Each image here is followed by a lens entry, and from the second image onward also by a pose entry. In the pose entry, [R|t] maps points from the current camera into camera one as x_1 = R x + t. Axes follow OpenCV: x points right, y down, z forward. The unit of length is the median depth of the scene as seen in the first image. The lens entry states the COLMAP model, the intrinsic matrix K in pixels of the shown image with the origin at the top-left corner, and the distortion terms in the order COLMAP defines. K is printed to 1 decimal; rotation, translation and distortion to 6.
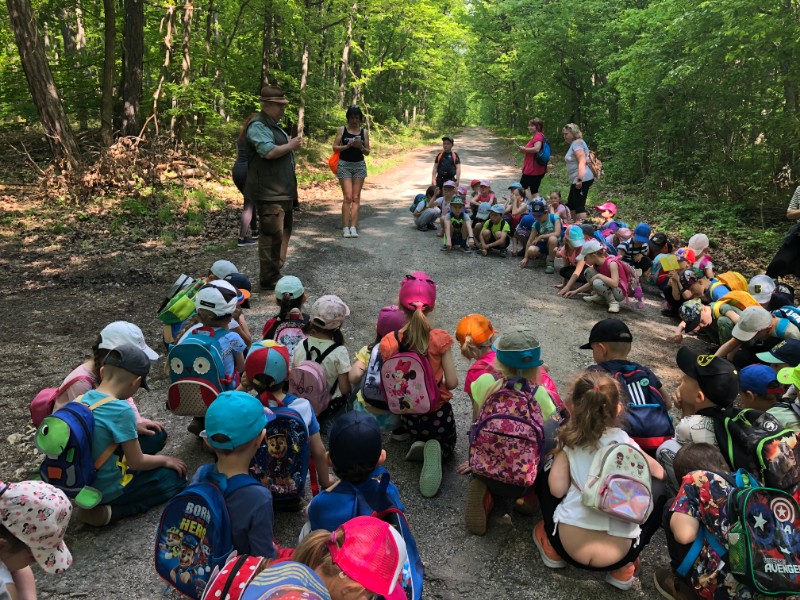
lens RADIAL K [[635.1, 0, 402.7], [0, 635.1, 296.3], [0, 0, 1]] dist [0.007418, 0.000590]
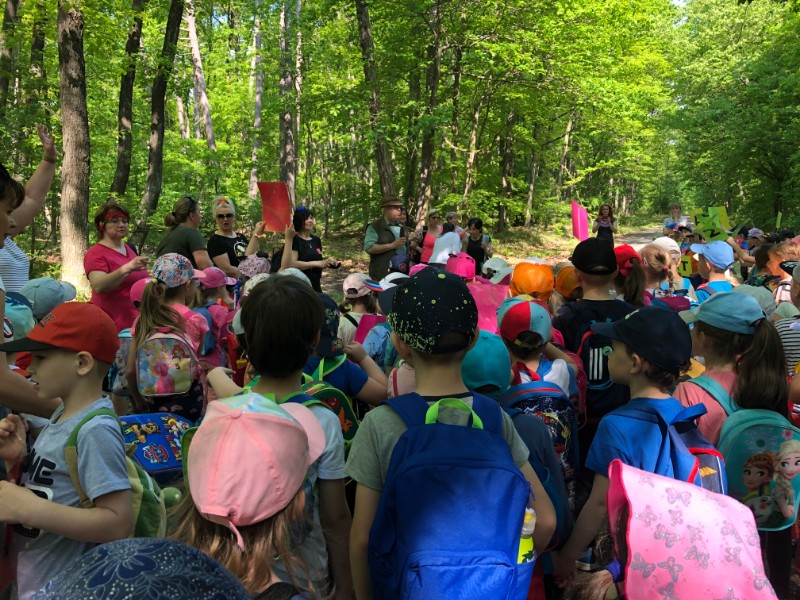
lens RADIAL K [[635.1, 0, 402.7], [0, 635.1, 296.3], [0, 0, 1]] dist [0.007418, 0.000590]
pose [[0.950750, 0.003979, -0.309933, -0.004251], [-0.047804, 0.989836, -0.133936, 0.046923], [0.306250, 0.142156, 0.941277, -0.168212]]
